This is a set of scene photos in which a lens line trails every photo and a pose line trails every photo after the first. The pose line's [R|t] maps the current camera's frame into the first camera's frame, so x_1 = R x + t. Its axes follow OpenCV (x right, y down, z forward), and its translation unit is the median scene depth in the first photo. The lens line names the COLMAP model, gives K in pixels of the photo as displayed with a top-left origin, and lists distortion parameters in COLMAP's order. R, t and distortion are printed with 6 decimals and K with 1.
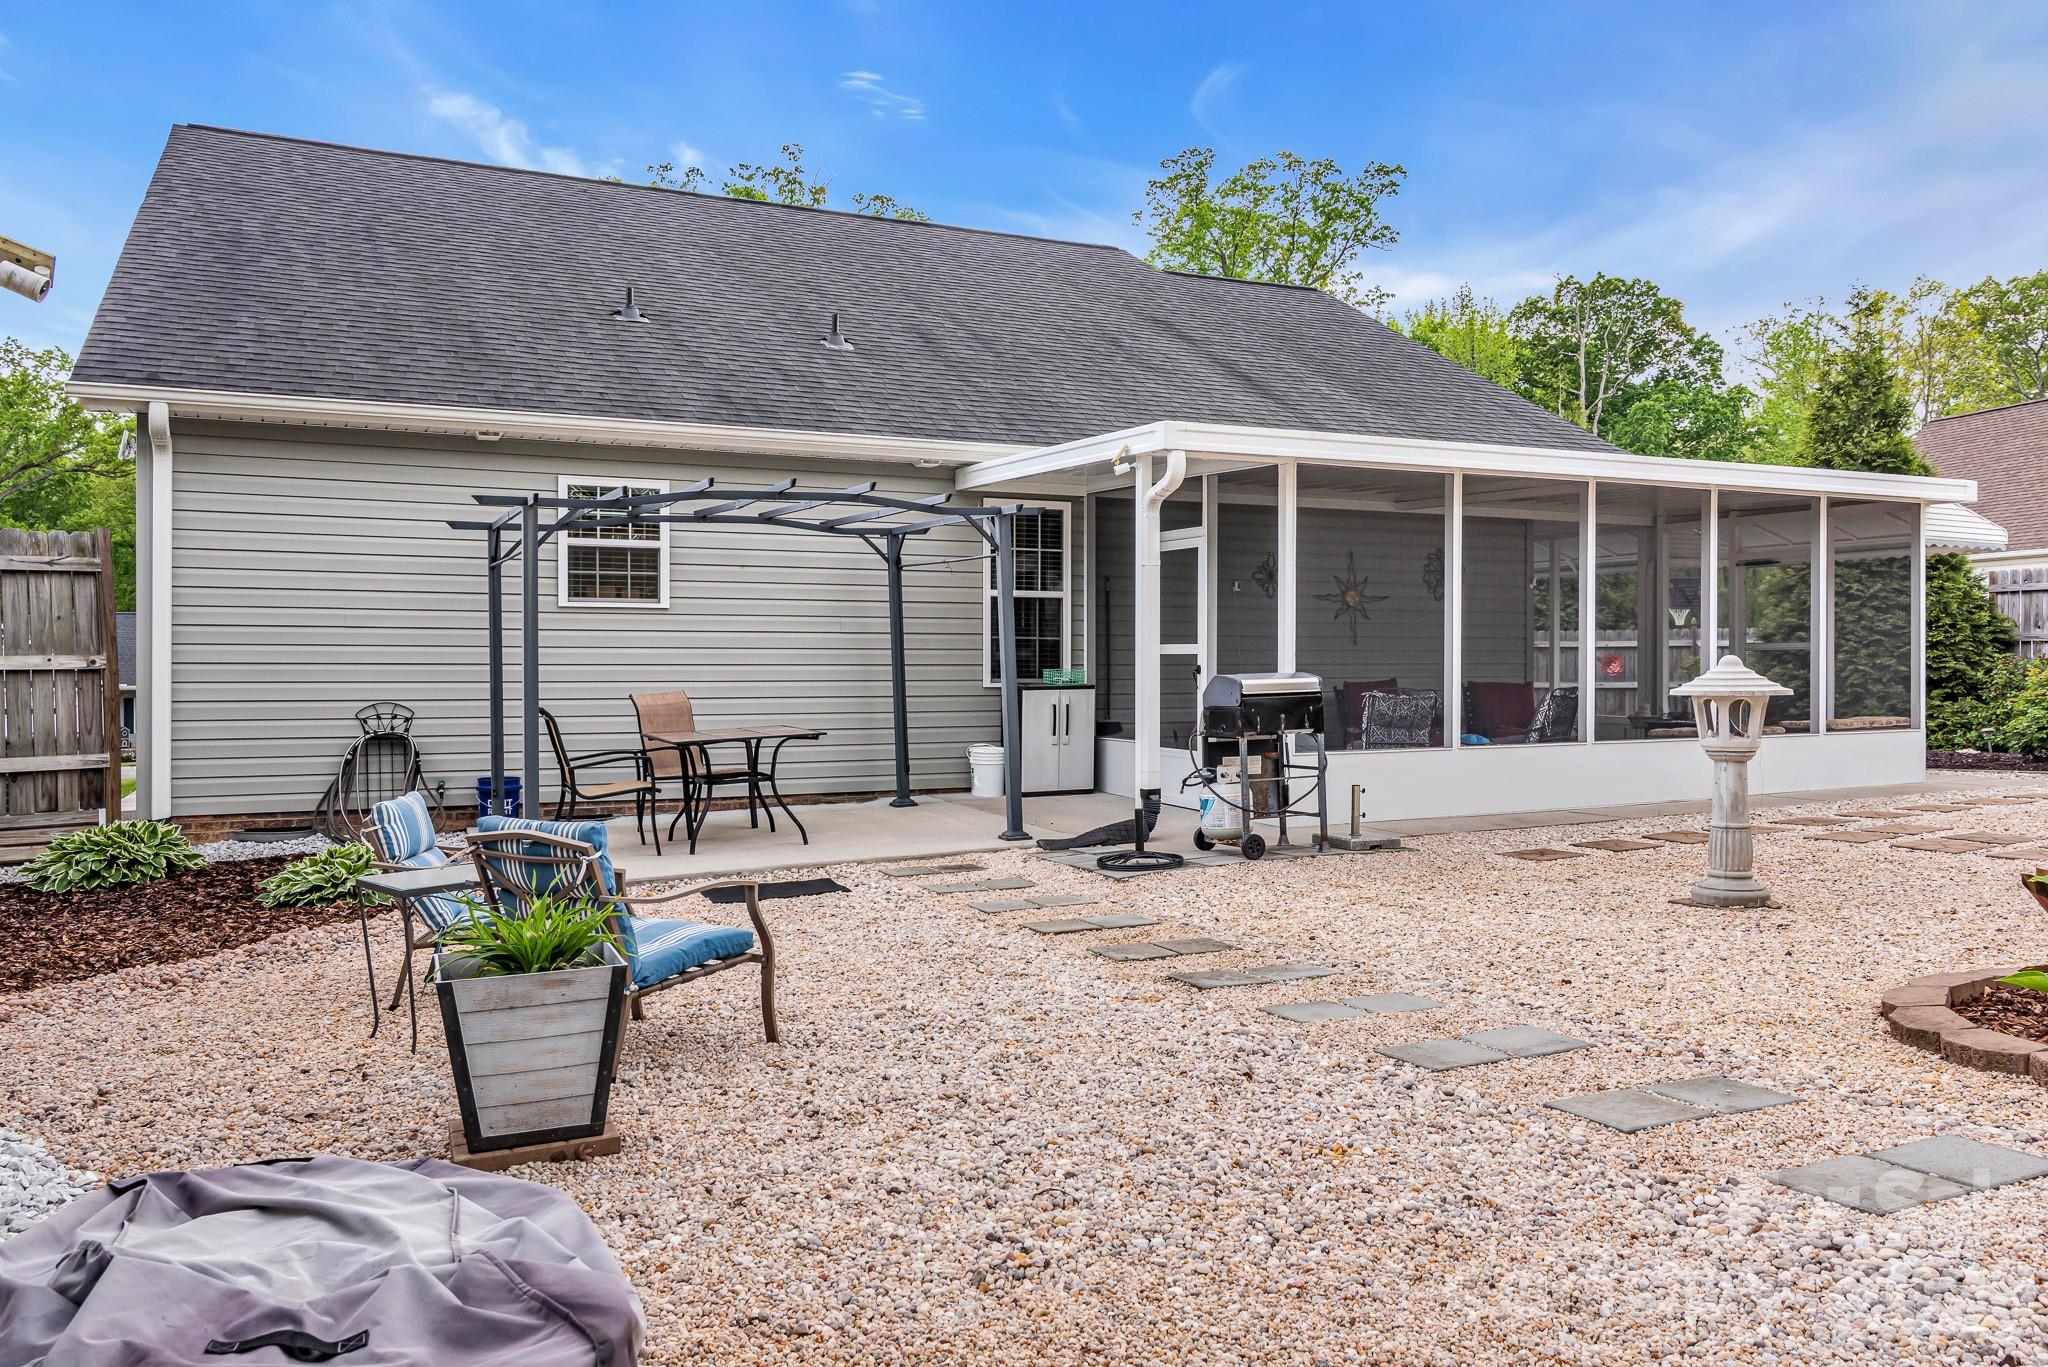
lens RADIAL K [[1507.3, 0, 1021.7], [0, 1507.3, 676.4], [0, 0, 1]] dist [0.000646, -0.000063]
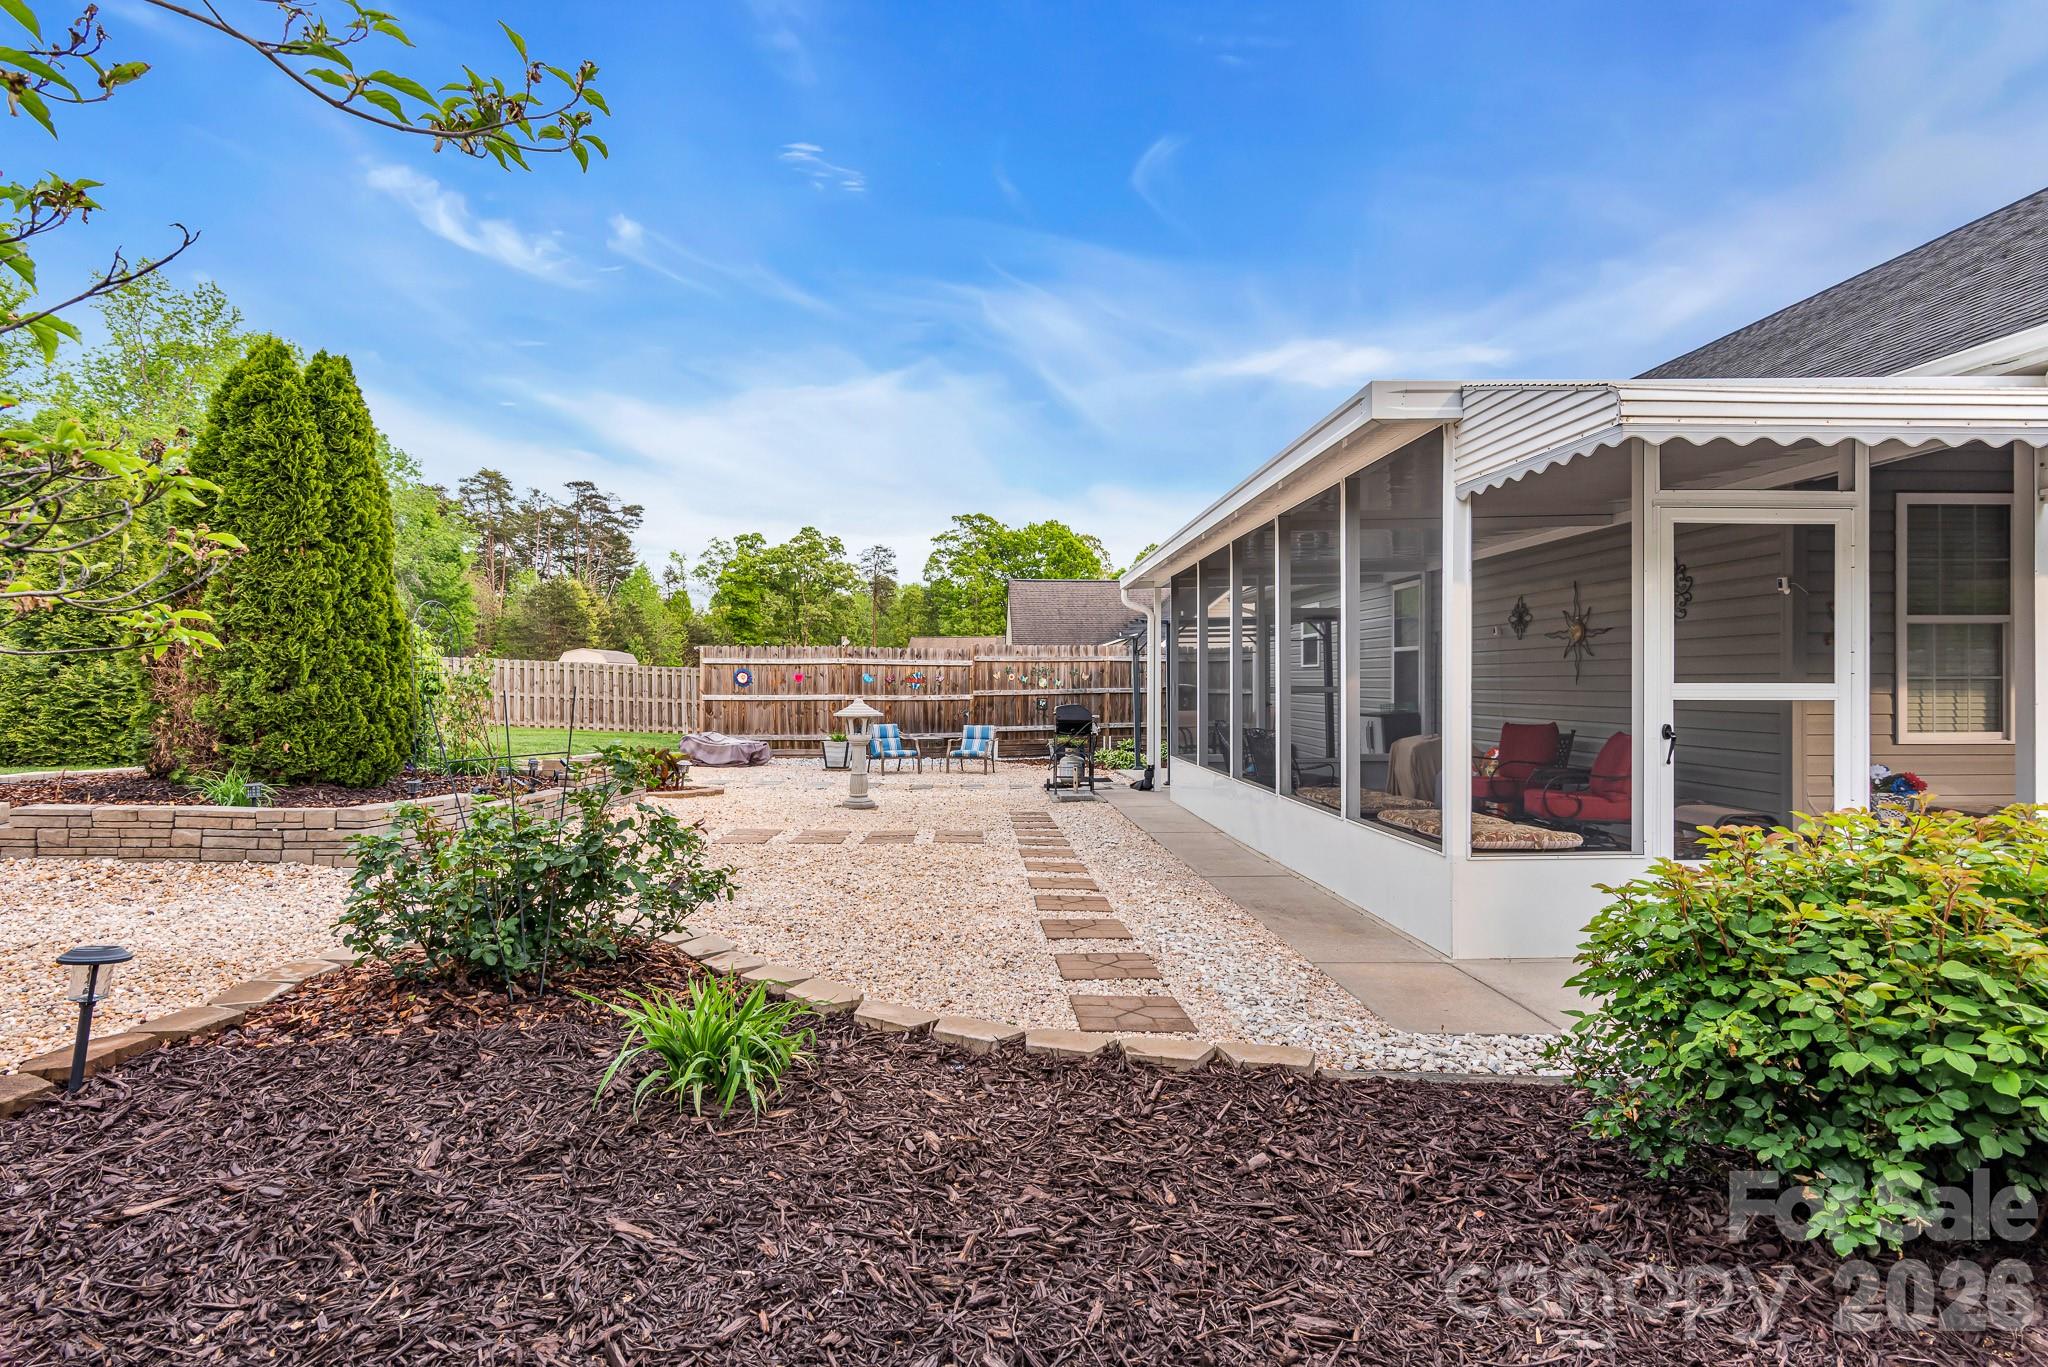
lens RADIAL K [[996.1, 0, 1022.4], [0, 996.1, 691.7], [0, 0, 1]] dist [0.001367, -0.000252]
pose [[-0.384757, 0.011897, -0.922941, 1.140706], [-0.004430, 0.999882, 0.014736, -0.030428], [0.923007, 0.009758, -0.384659, 1.168224]]
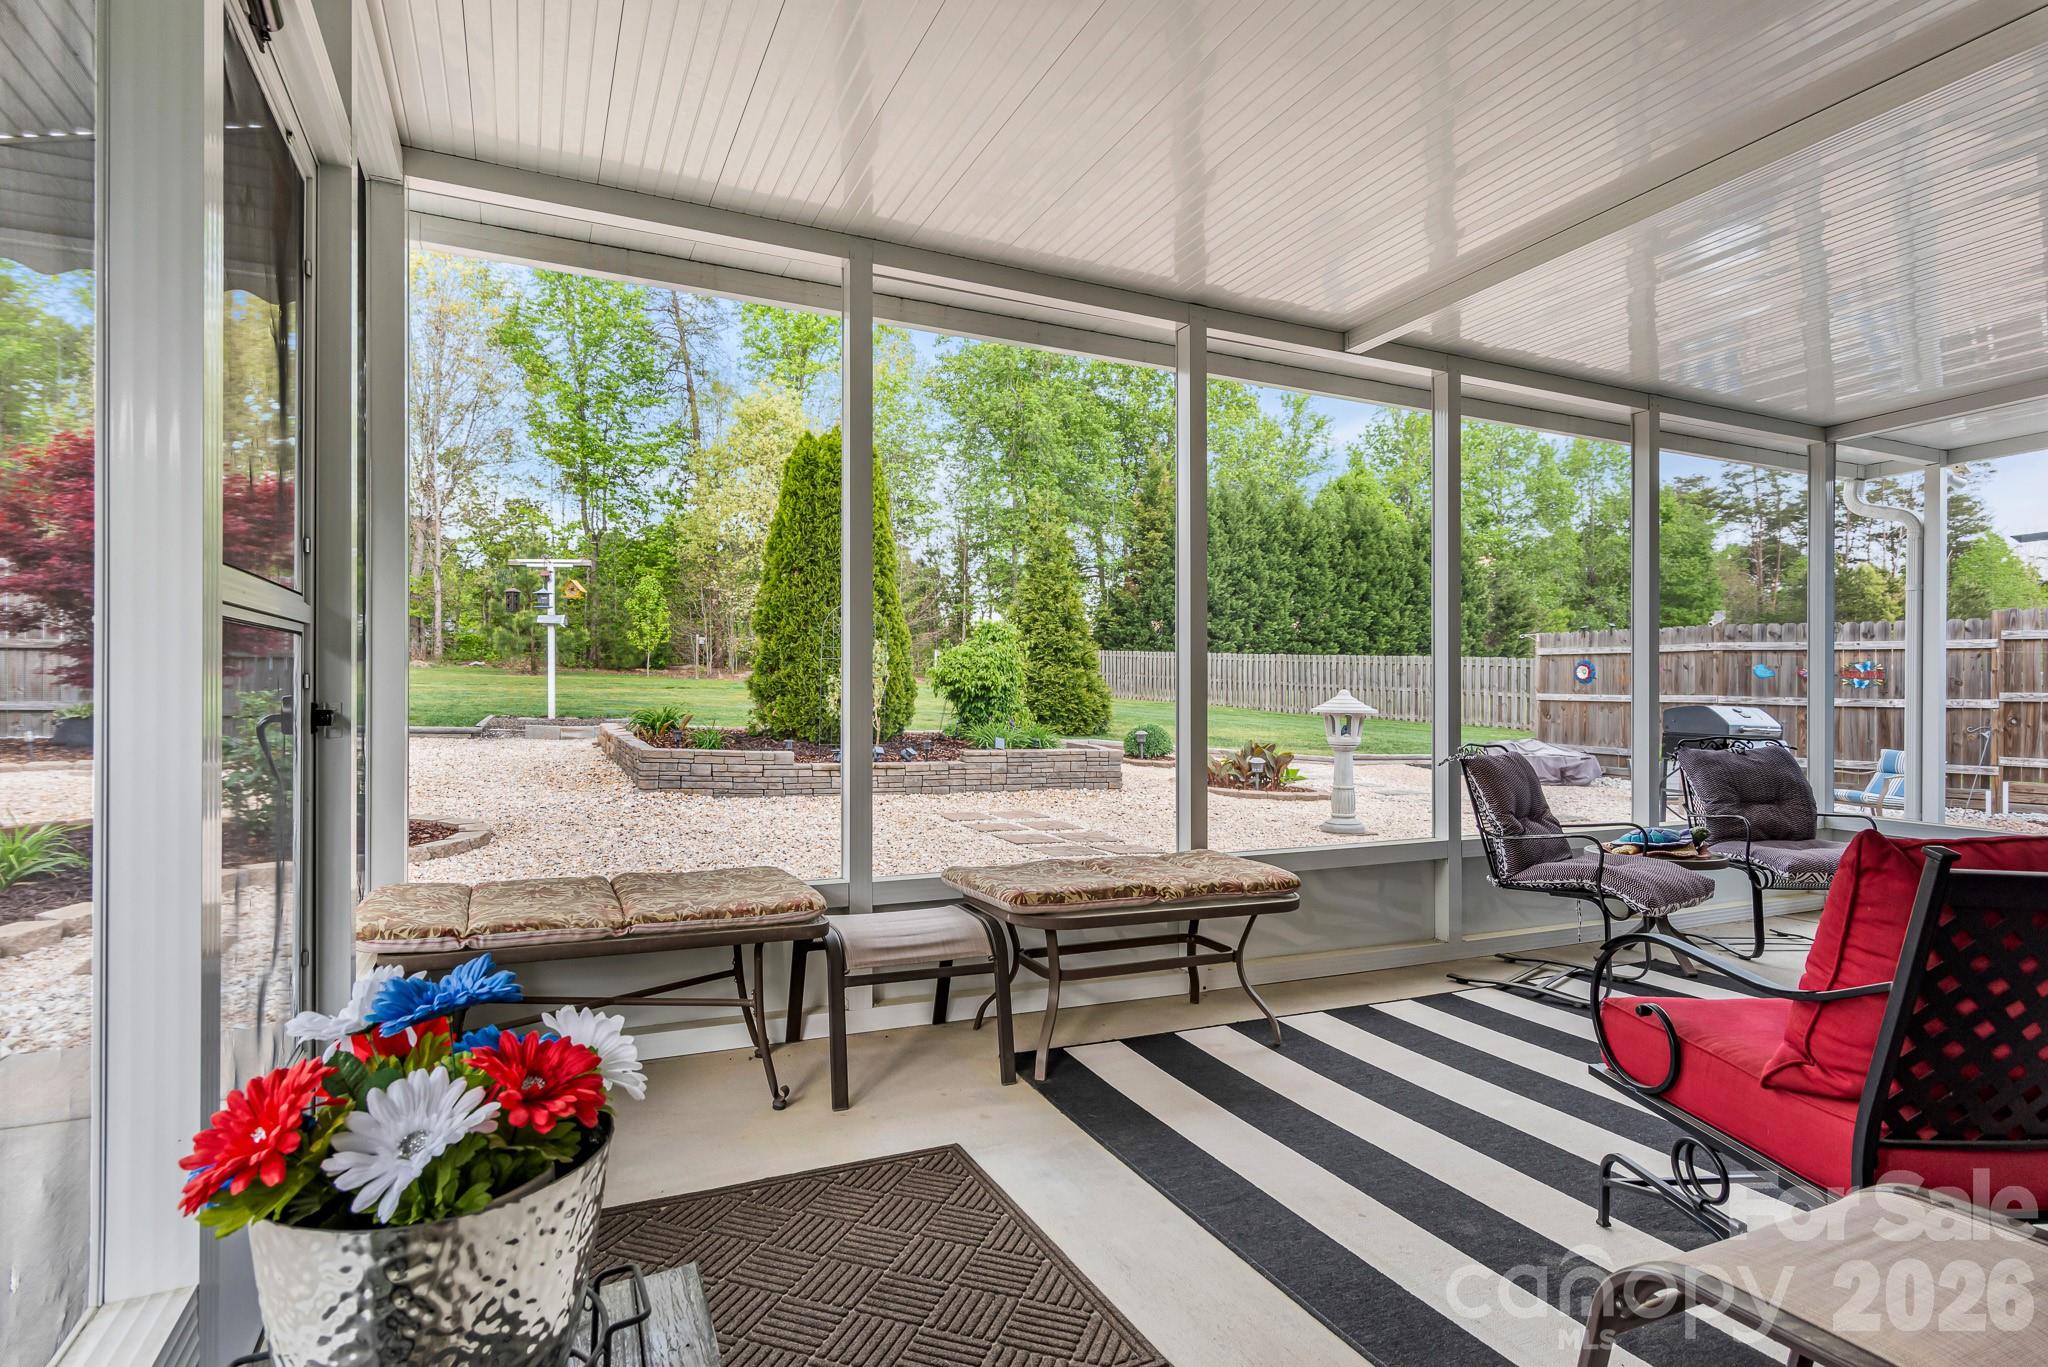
lens RADIAL K [[1037.6, 0, 1022.8], [0, 1037.6, 679.3], [0, 0, 1]] dist [0.004457, 0.001236]
pose [[-0.999977, -0.004127, -0.005291, 0.549880], [-0.004128, 0.999991, 0.000066, -0.015699], [0.005291, 0.000088, -0.999986, 1.427112]]
